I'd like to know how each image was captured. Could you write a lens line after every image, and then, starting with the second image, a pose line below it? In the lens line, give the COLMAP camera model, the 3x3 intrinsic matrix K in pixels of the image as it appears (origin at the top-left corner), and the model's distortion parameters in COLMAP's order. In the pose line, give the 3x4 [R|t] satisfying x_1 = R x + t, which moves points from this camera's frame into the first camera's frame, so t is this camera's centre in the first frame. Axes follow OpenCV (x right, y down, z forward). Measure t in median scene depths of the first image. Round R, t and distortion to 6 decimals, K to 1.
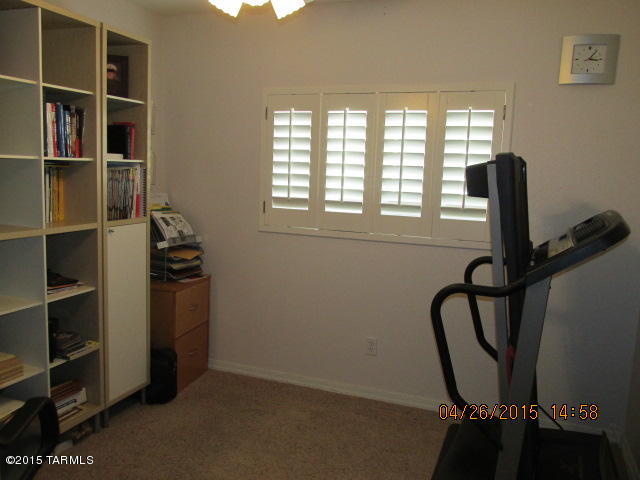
lens RADIAL K [[539.4, 0, 320.0], [0, 539.4, 240.0], [0, 0, 1]] dist [-0.023103, 0.000212]
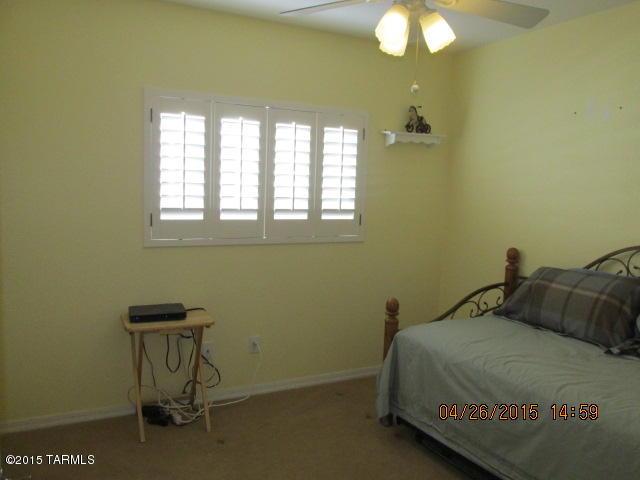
lens RADIAL K [[539.4, 0, 320.0], [0, 539.4, 240.0], [0, 0, 1]] dist [-0.023103, 0.000212]
pose [[0.655110, -0.096851, 0.749300, -0.655595], [0.088870, 0.994743, 0.050878, -0.053987], [-0.750288, 0.033259, 0.660274, 0.230456]]
